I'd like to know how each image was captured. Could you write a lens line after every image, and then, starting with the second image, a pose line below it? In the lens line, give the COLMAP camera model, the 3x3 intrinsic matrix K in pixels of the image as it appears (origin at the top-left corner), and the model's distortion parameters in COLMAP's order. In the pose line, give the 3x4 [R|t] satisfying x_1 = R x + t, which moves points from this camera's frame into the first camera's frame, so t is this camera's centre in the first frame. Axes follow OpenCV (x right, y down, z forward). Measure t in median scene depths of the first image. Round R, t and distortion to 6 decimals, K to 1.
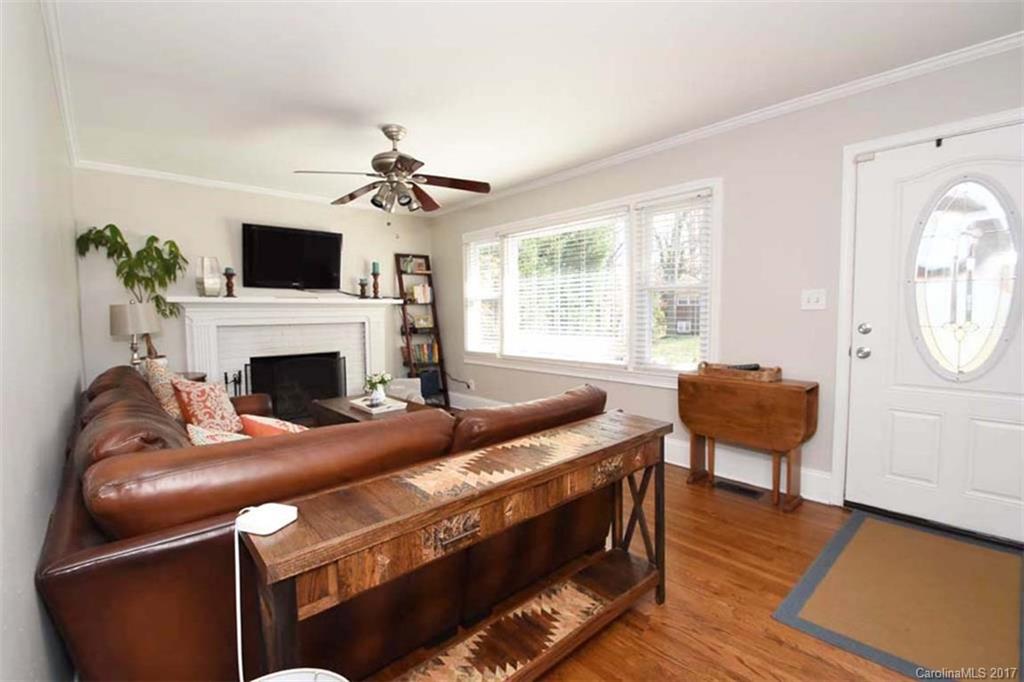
lens RADIAL K [[458.7, 0, 496.2], [0, 458.7, 343.9], [0, 0, 1]] dist [-0.000348, -0.000133]
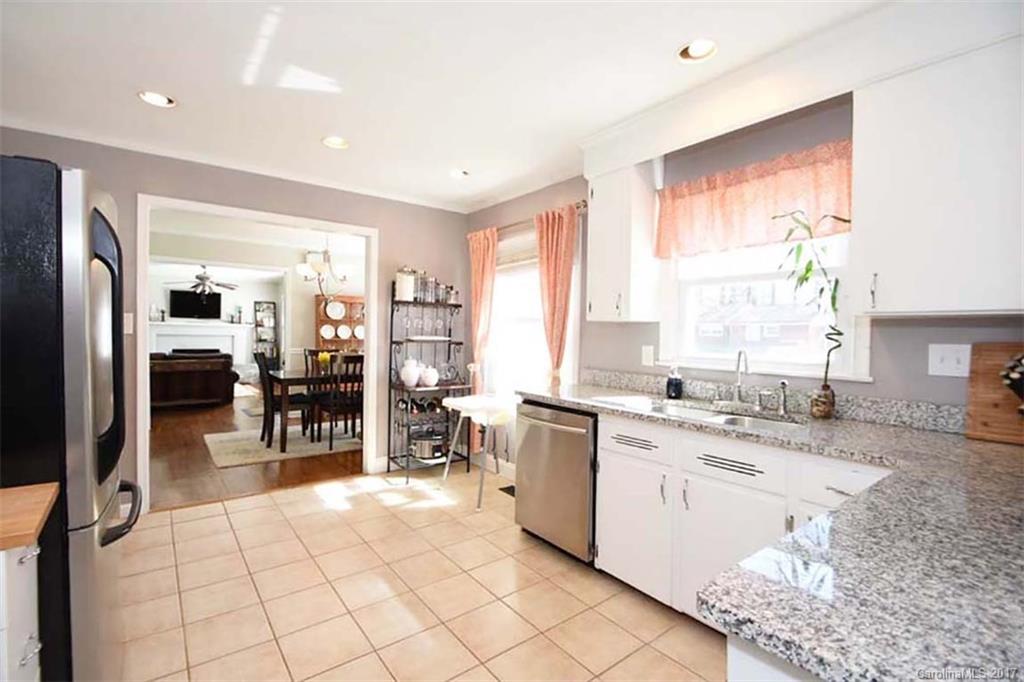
lens RADIAL K [[458.7, 0, 496.2], [0, 458.7, 343.9], [0, 0, 1]] dist [-0.000348, -0.000133]
pose [[0.996428, 0.038149, -0.075339, 1.016609], [-0.041471, 0.998212, -0.043042, 0.031656], [0.073562, 0.046012, 0.996229, -0.937374]]
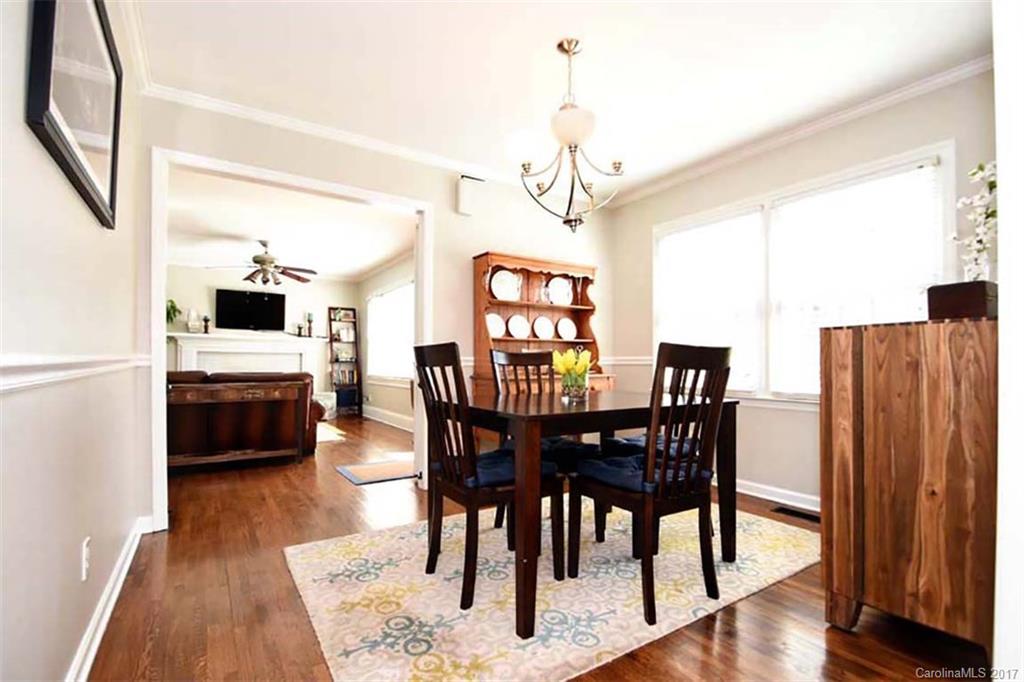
lens RADIAL K [[465.0, 0, 511.3], [0, 465.0, 360.9], [0, 0, 1]] dist [0.000366, -0.000027]
pose [[0.990869, 0.019482, -0.133414, 0.569761], [-0.029470, 0.996874, -0.073300, 0.066028], [0.131569, 0.076562, 0.988346, -0.381703]]
